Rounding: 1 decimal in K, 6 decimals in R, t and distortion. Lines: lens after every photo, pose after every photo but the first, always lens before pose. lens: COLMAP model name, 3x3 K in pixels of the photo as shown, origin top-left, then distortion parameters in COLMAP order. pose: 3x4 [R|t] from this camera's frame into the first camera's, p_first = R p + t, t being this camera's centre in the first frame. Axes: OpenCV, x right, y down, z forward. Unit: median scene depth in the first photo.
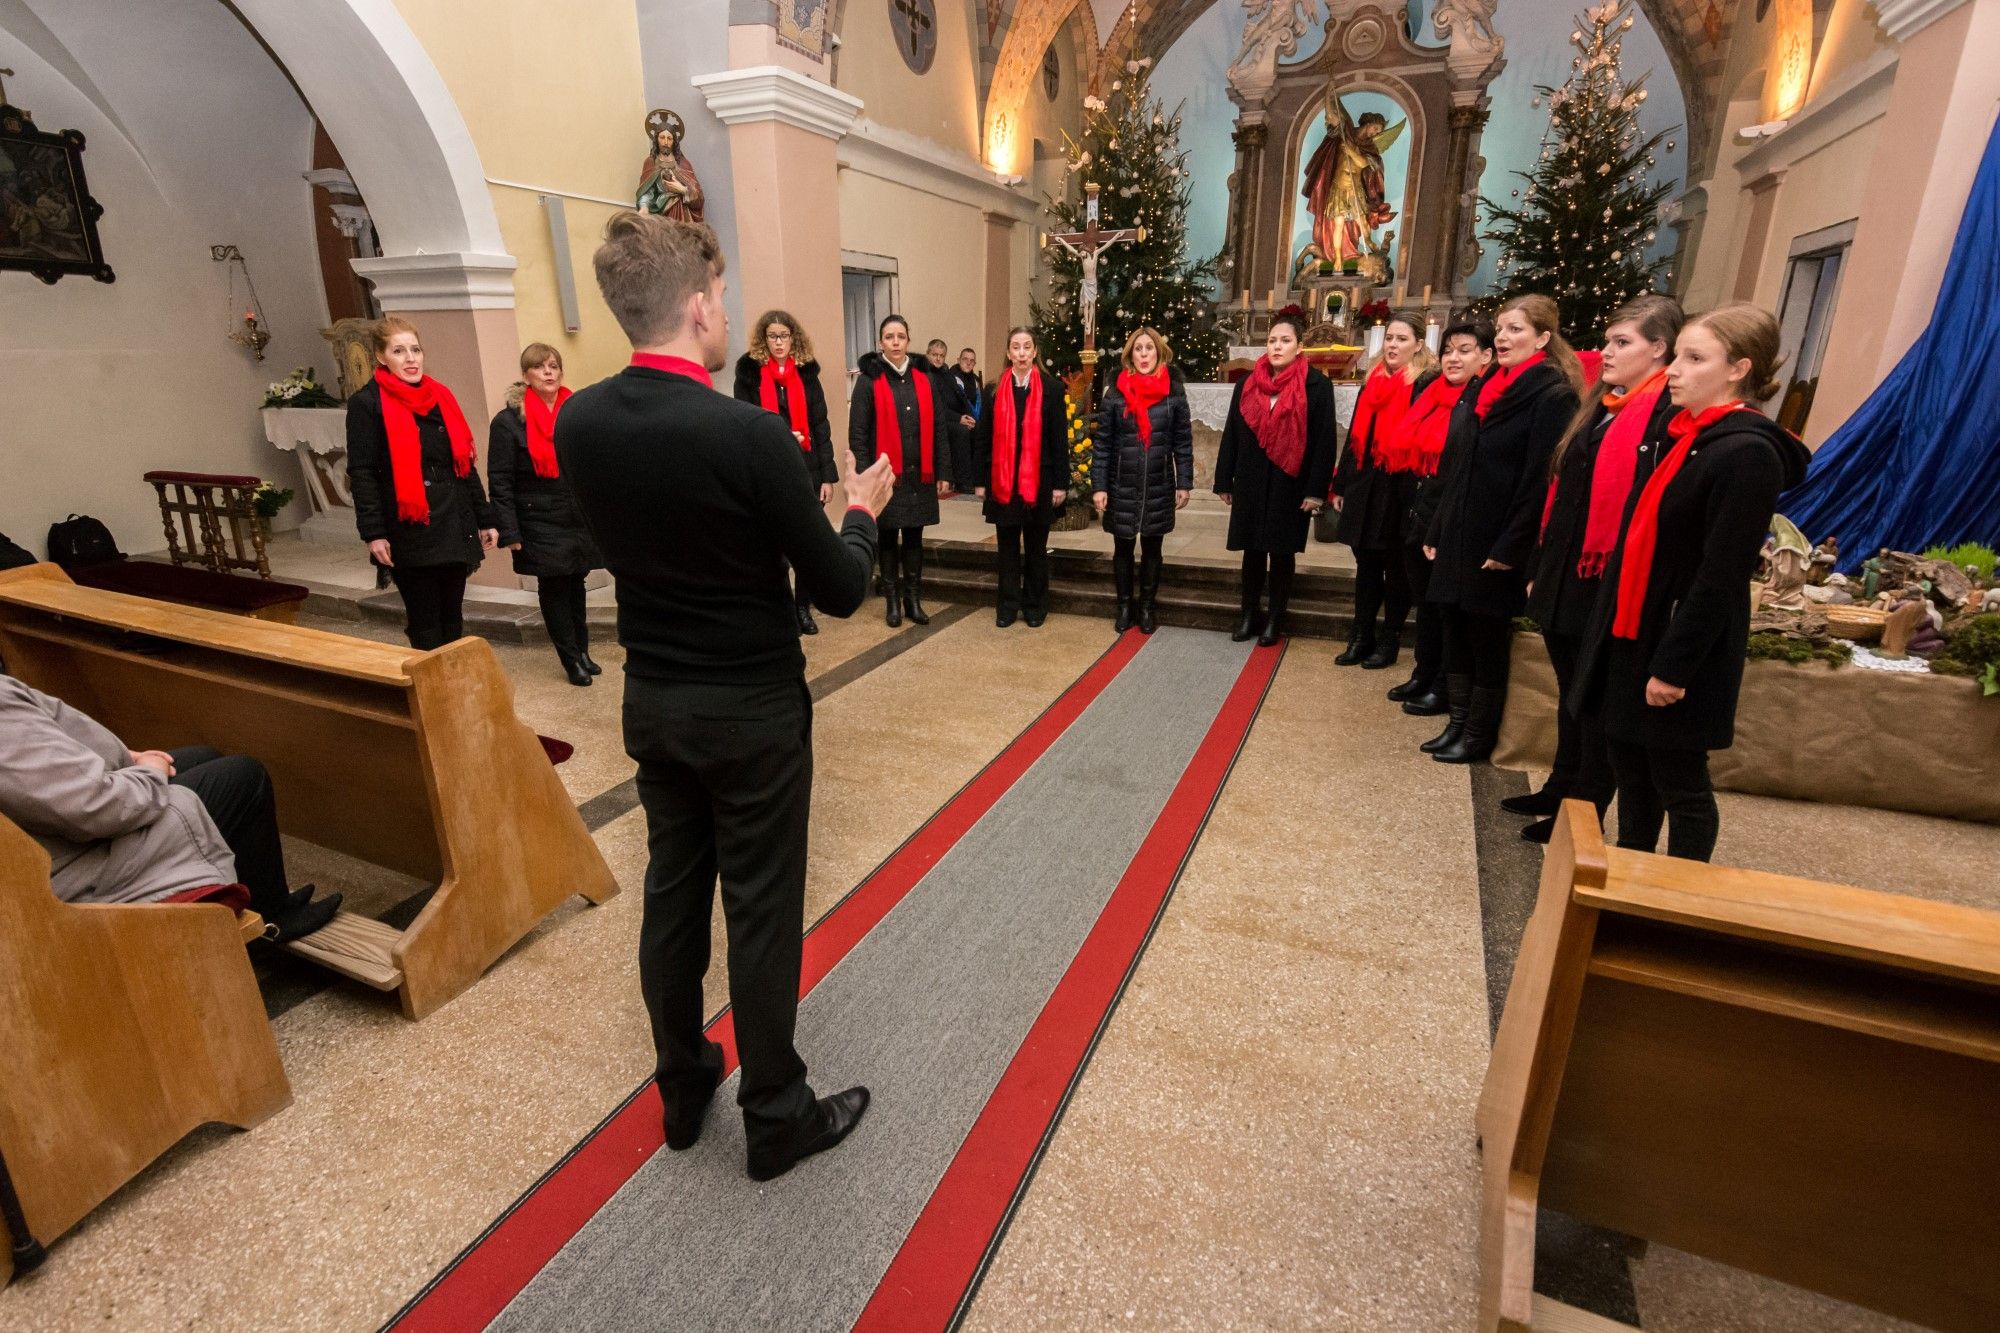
lens RADIAL K [[972.7, 0, 994.7], [0, 972.7, 661.9], [0, 0, 1]] dist [-0.002882, 0.003268]
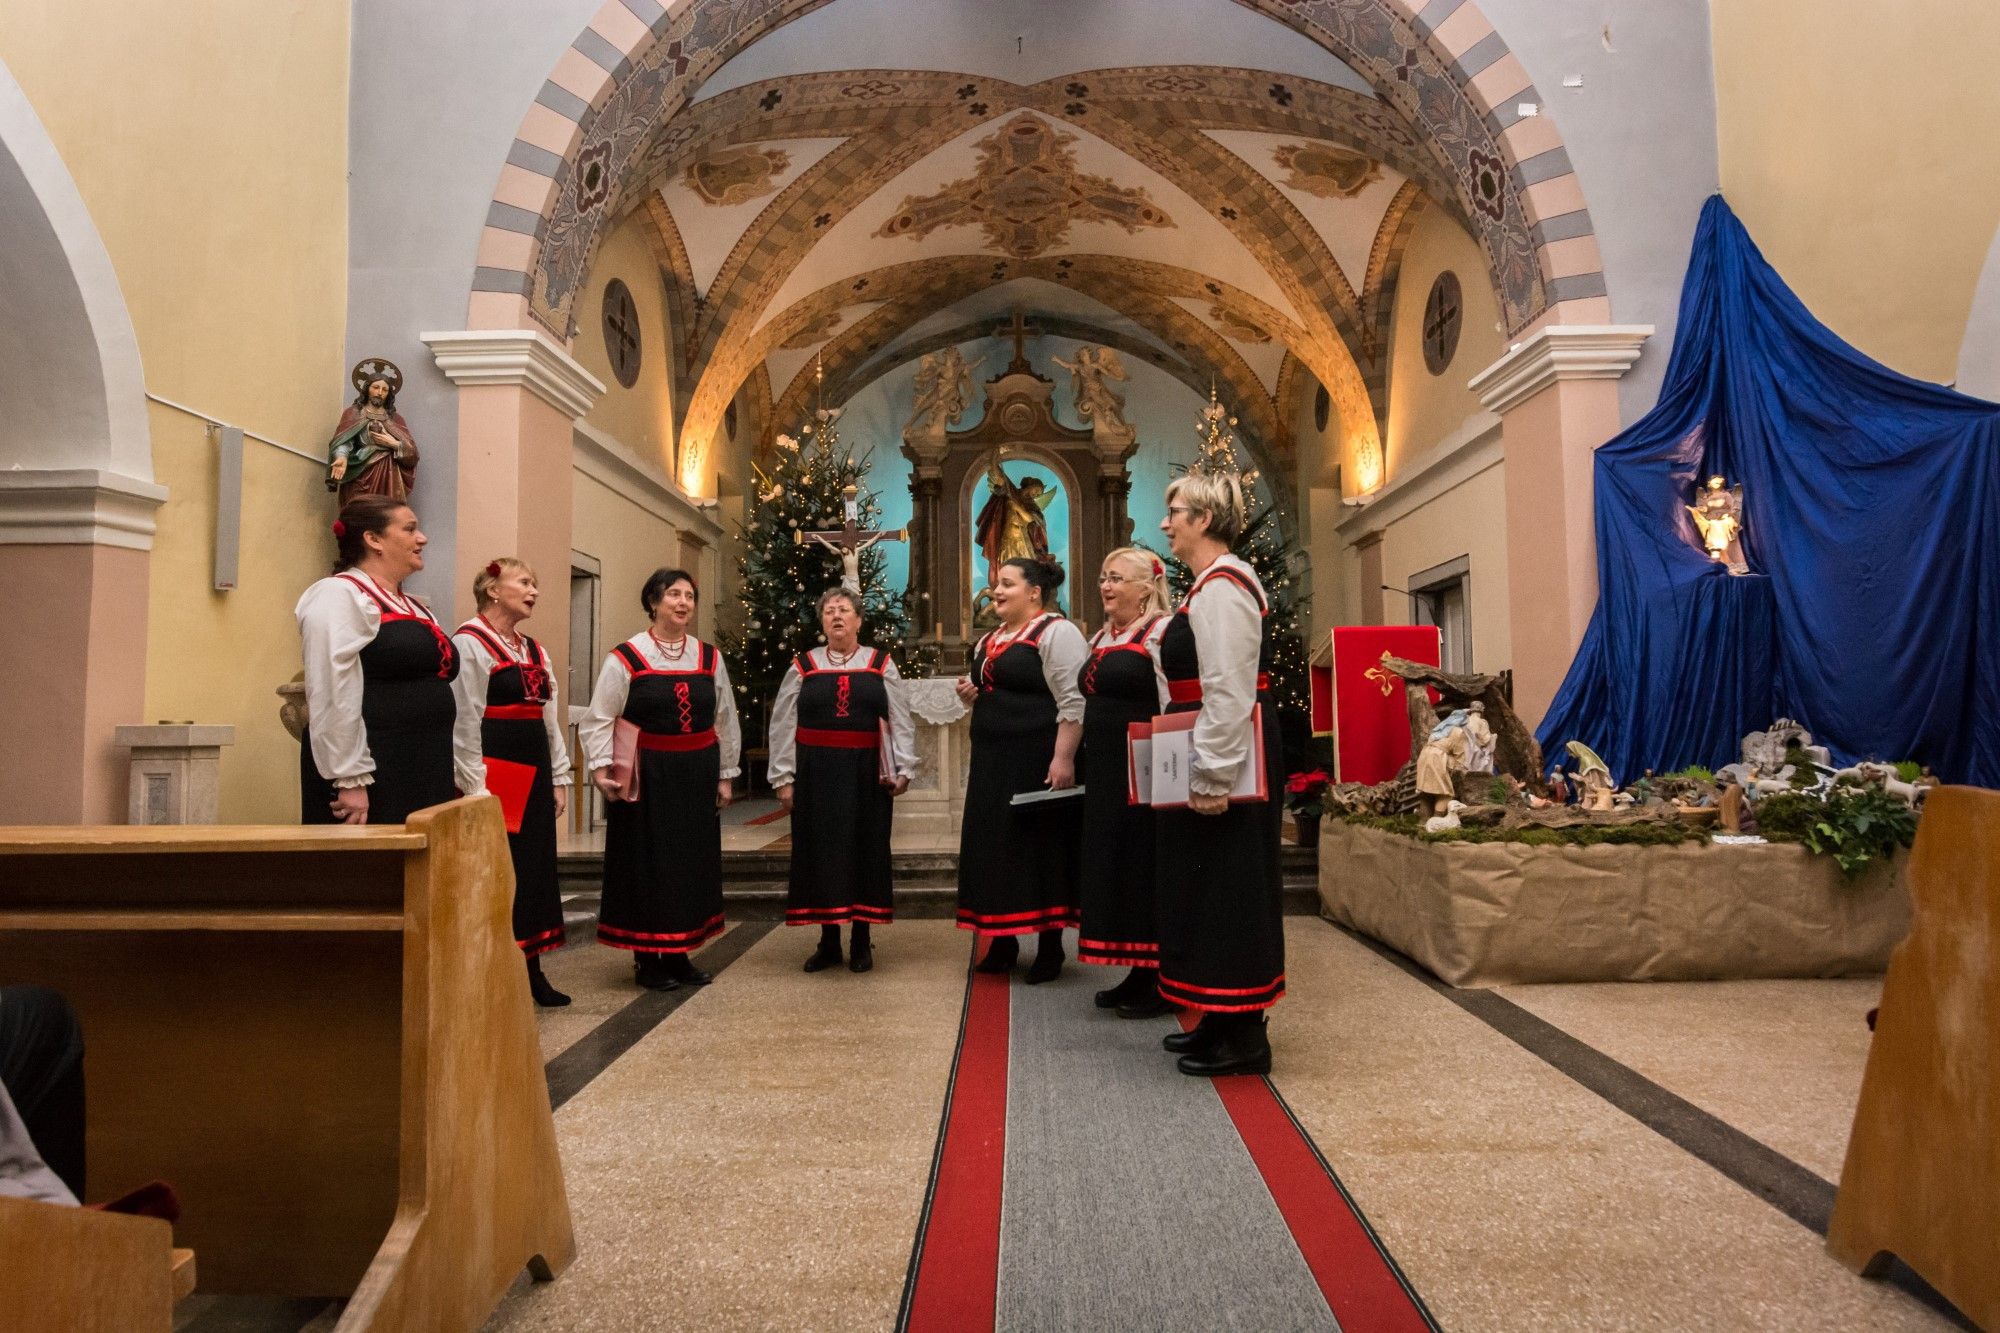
lens RADIAL K [[1081.3, 0, 992.2], [0, 1081.3, 661.9], [0, 0, 1]] dist [-0.001756, -0.001769]
pose [[0.924918, 0.019571, 0.379662, -0.155474], [0.121462, 0.931118, -0.343898, 0.057943], [-0.360241, 0.364192, 0.858831, 0.065573]]
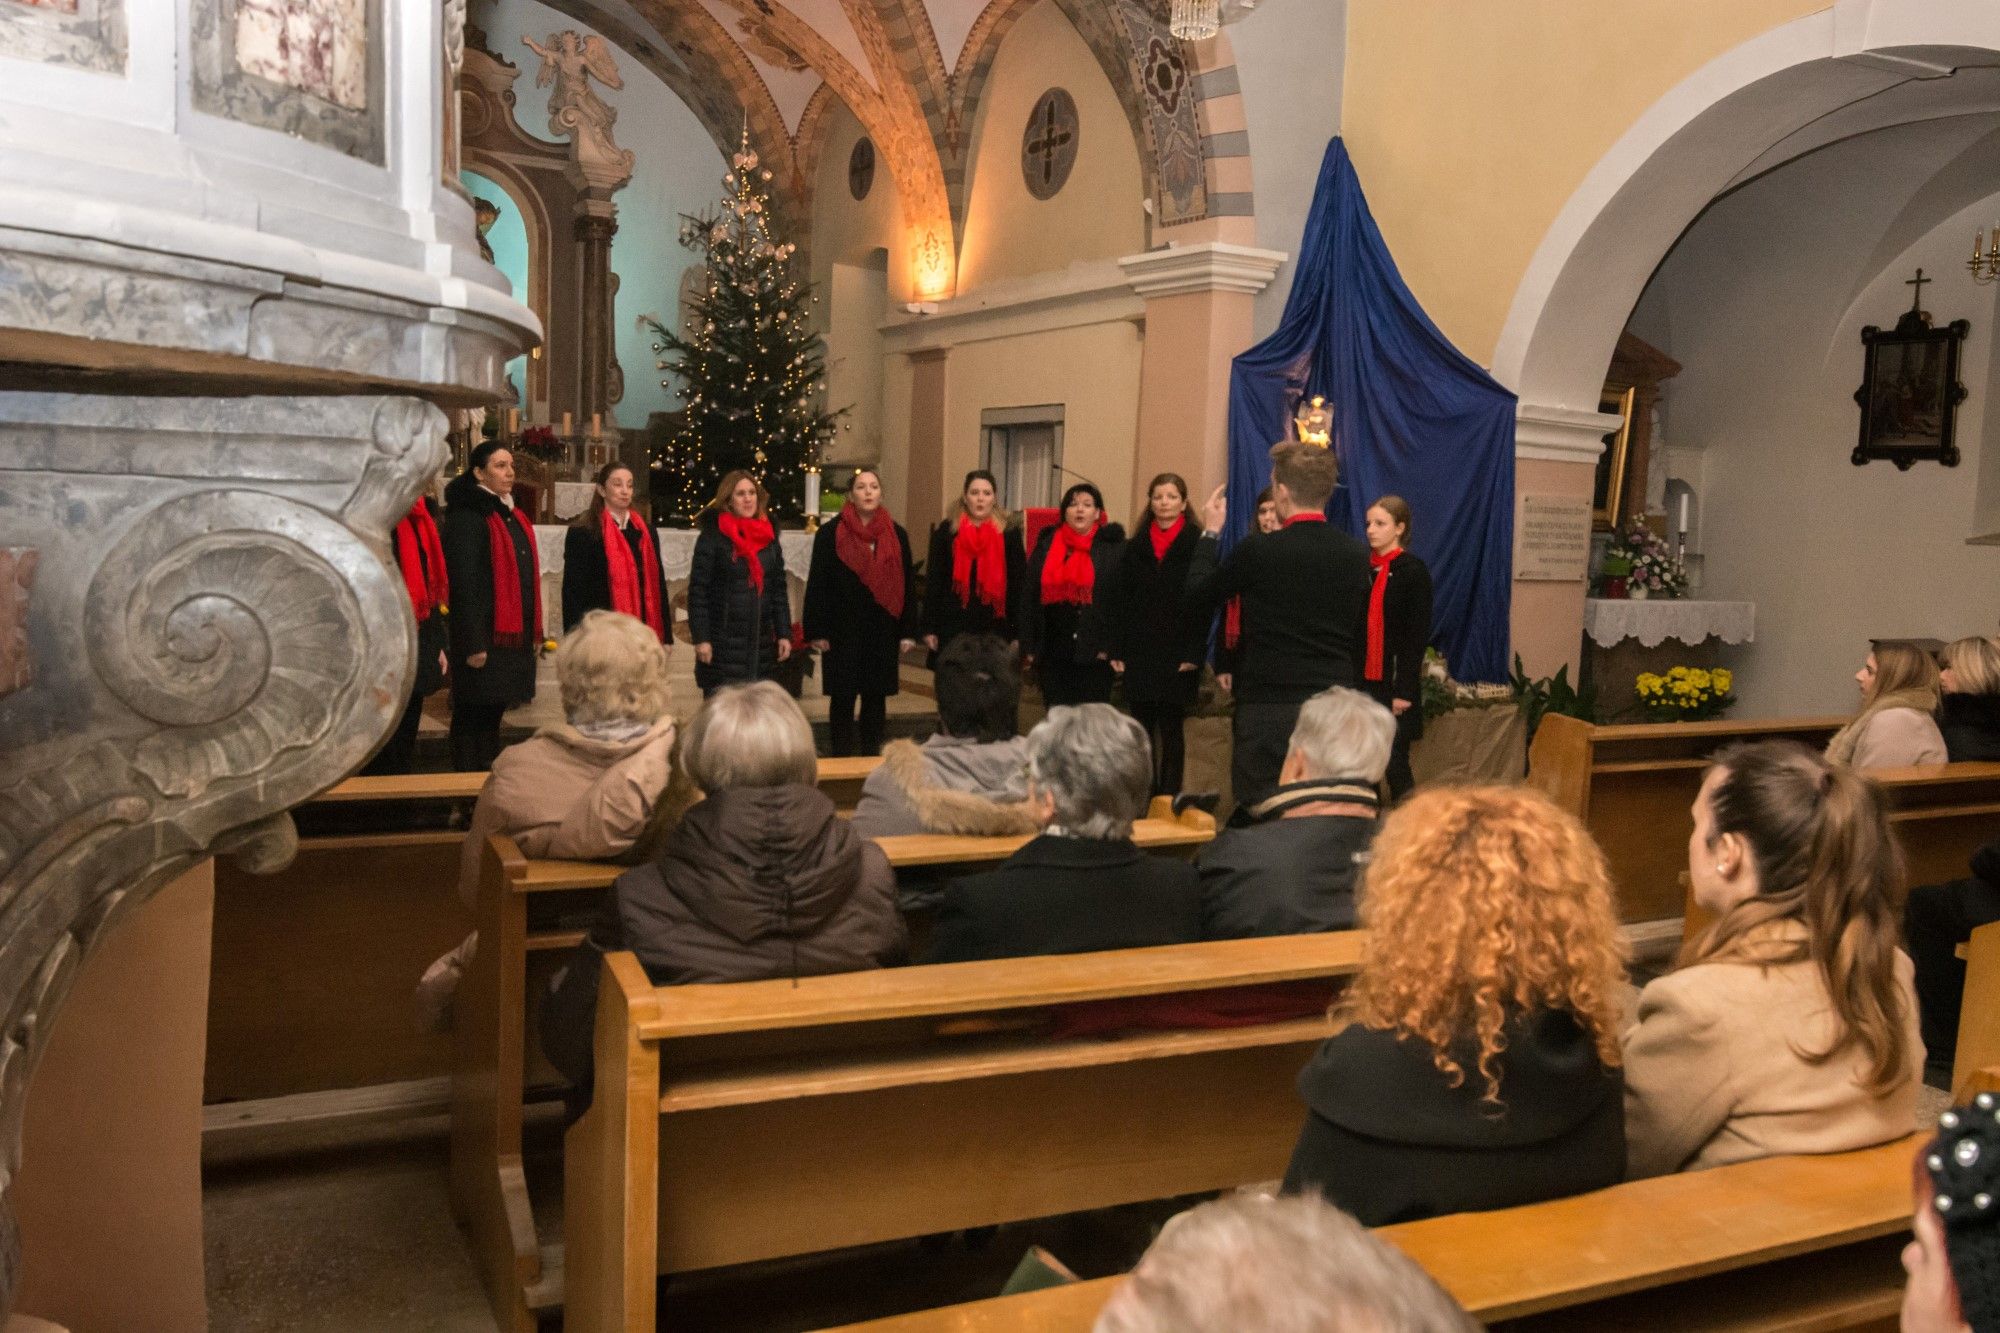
lens RADIAL K [[1661.8, 0, 1001.4], [0, 1661.8, 656.3], [0, 0, 1]] dist [-0.004223, 0.009078]
pose [[0.591267, -0.046312, 0.805145, -0.661573], [0.205303, 0.974103, -0.094736, 0.022726], [-0.779906, 0.221313, 0.585463, -0.062789]]
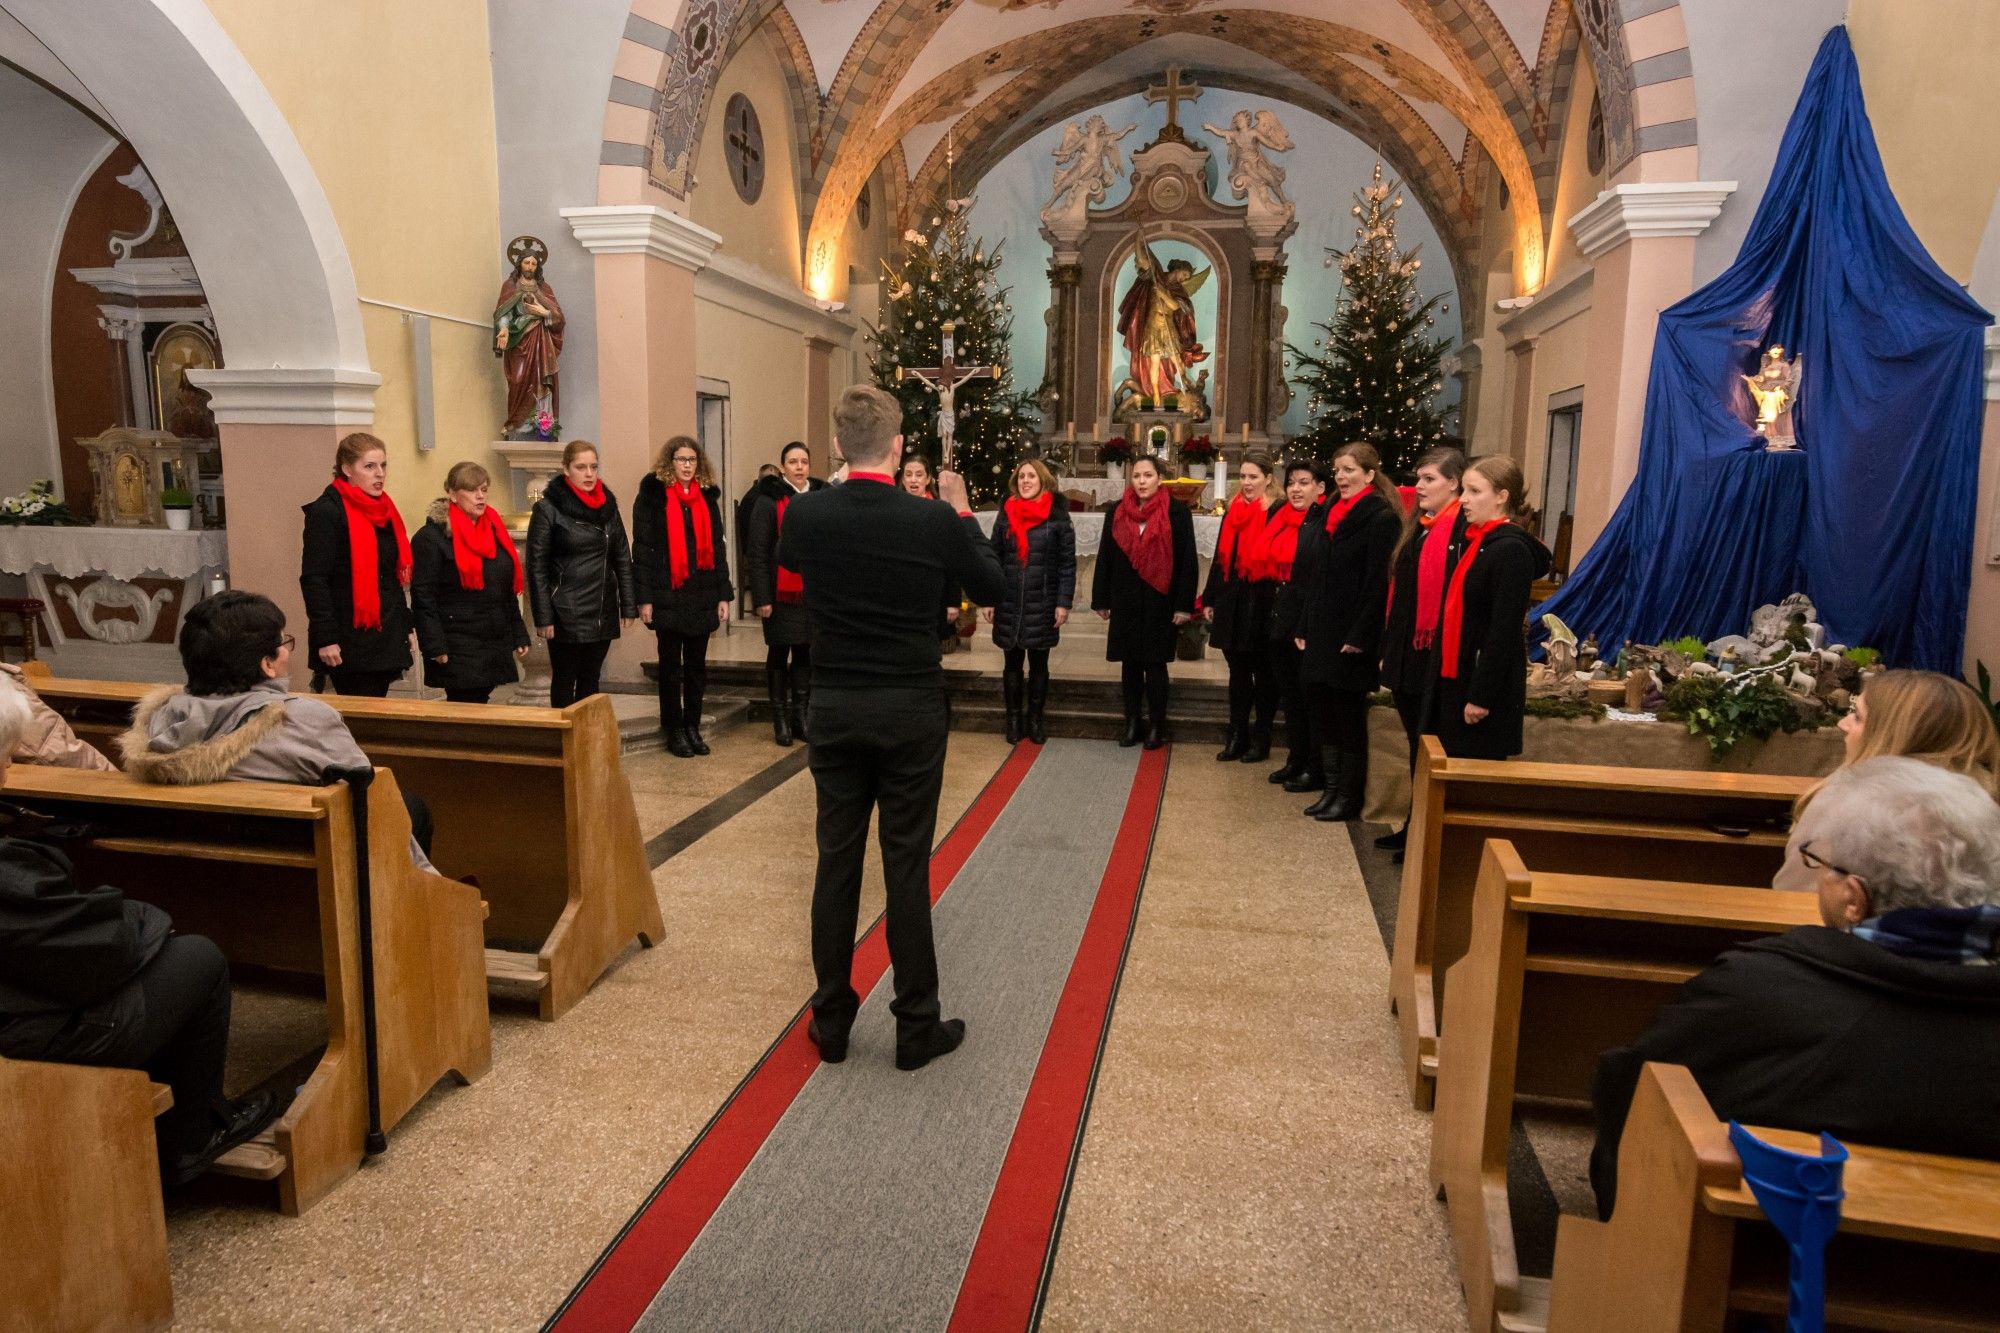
lens RADIAL K [[1231.0, 0, 997.2], [0, 1231.0, 660.6], [0, 0, 1]] dist [-0.004761, 0.010671]
pose [[0.975862, -0.013900, 0.217947, -0.120979], [0.049443, 0.986122, -0.158491, 0.063128], [-0.212719, 0.165441, 0.963006, -0.186877]]
